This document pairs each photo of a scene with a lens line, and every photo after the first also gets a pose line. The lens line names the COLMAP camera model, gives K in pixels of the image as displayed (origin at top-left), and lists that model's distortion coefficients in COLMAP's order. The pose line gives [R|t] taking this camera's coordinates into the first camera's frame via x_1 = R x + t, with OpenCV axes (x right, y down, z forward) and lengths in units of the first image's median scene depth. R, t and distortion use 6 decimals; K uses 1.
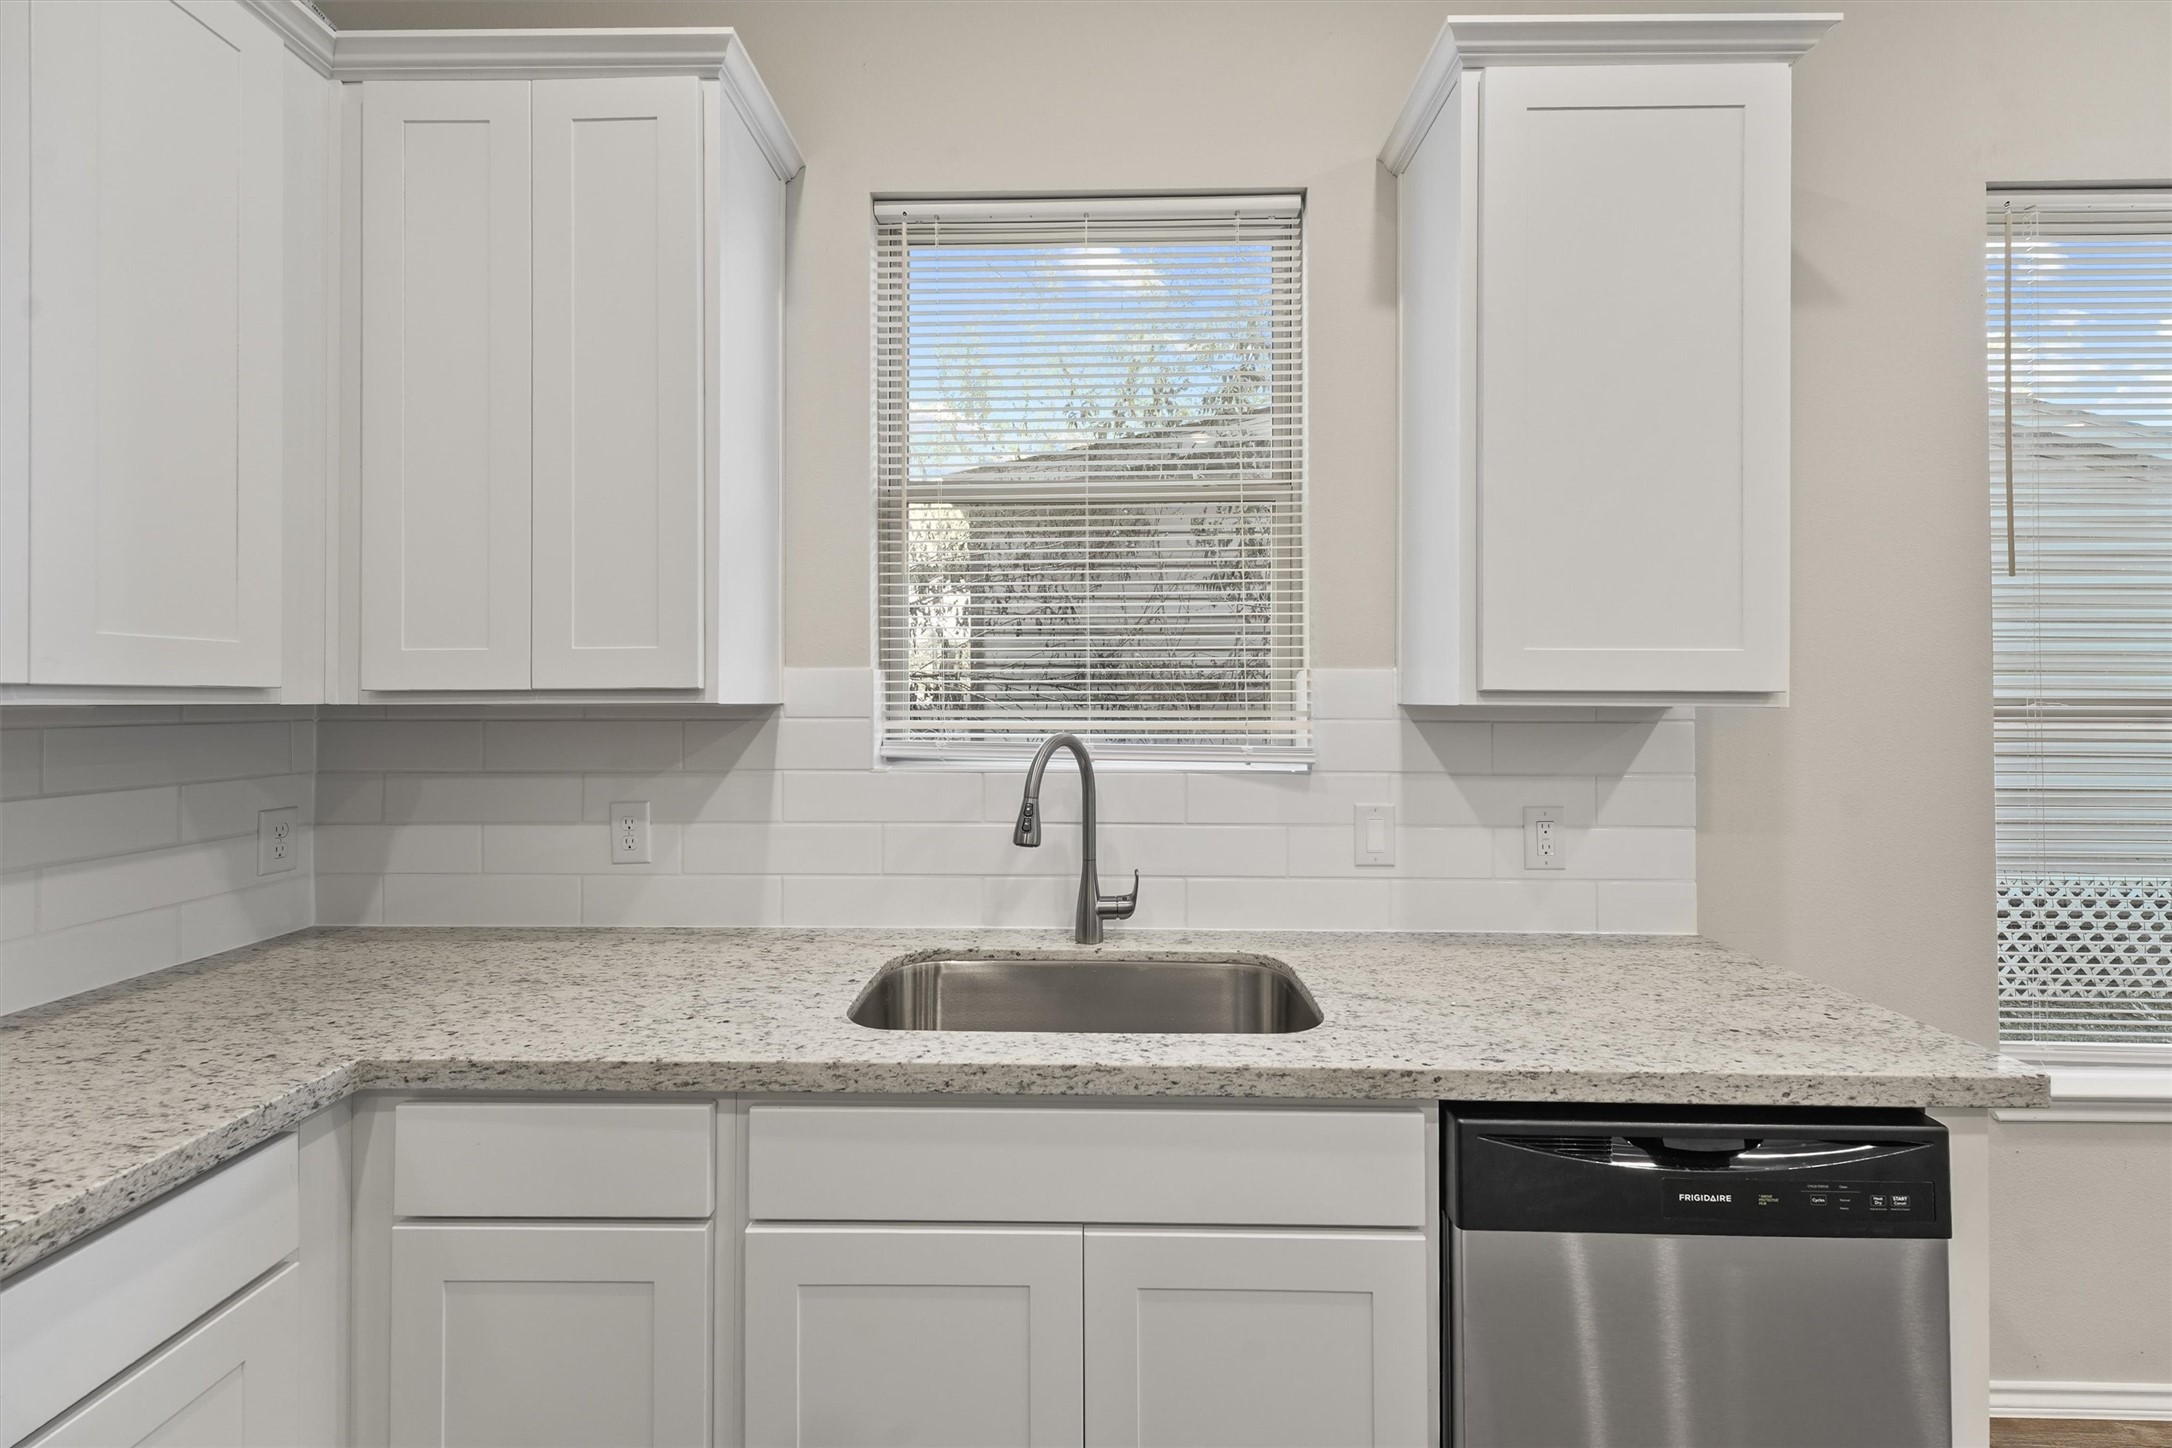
lens RADIAL K [[870.2, 0, 1080.7], [0, 870.2, 690.8], [0, 0, 1]] dist [0.020107, -0.007670]
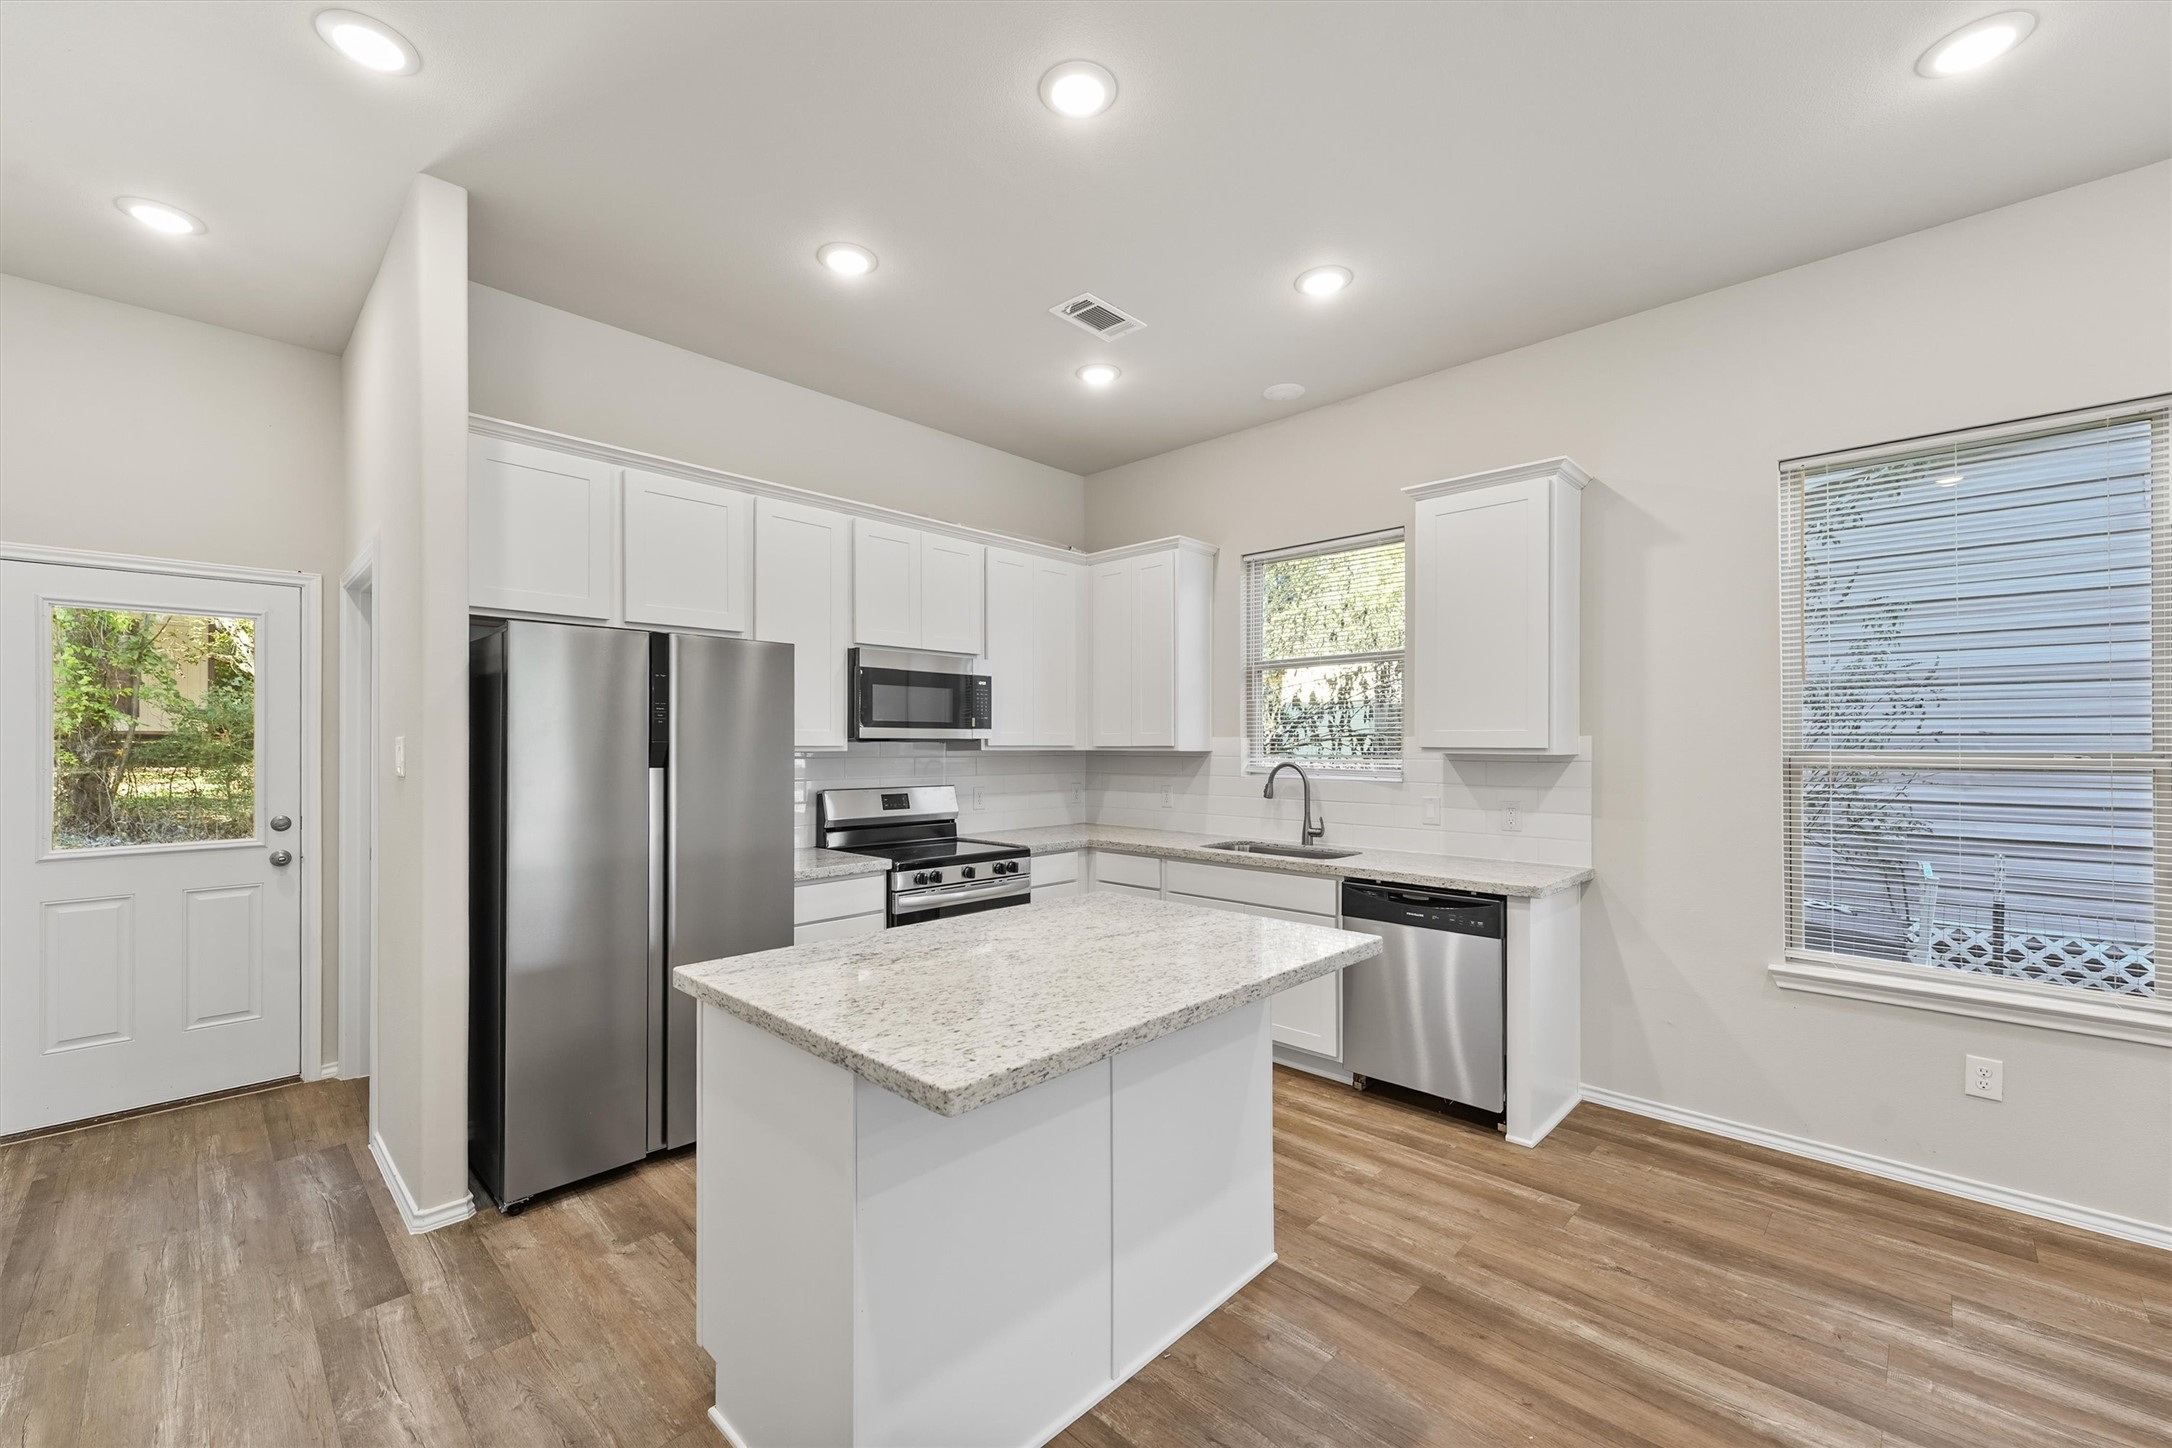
lens RADIAL K [[886.0, 0, 1086.0], [0, 886.0, 724.0], [0, 0, 1]] dist [0.012318, -0.006787]
pose [[0.736826, -0.014912, -0.675918, 1.285196], [0.004809, 0.999847, -0.016817, -0.024977], [0.676065, 0.009141, 0.736785, -1.341625]]
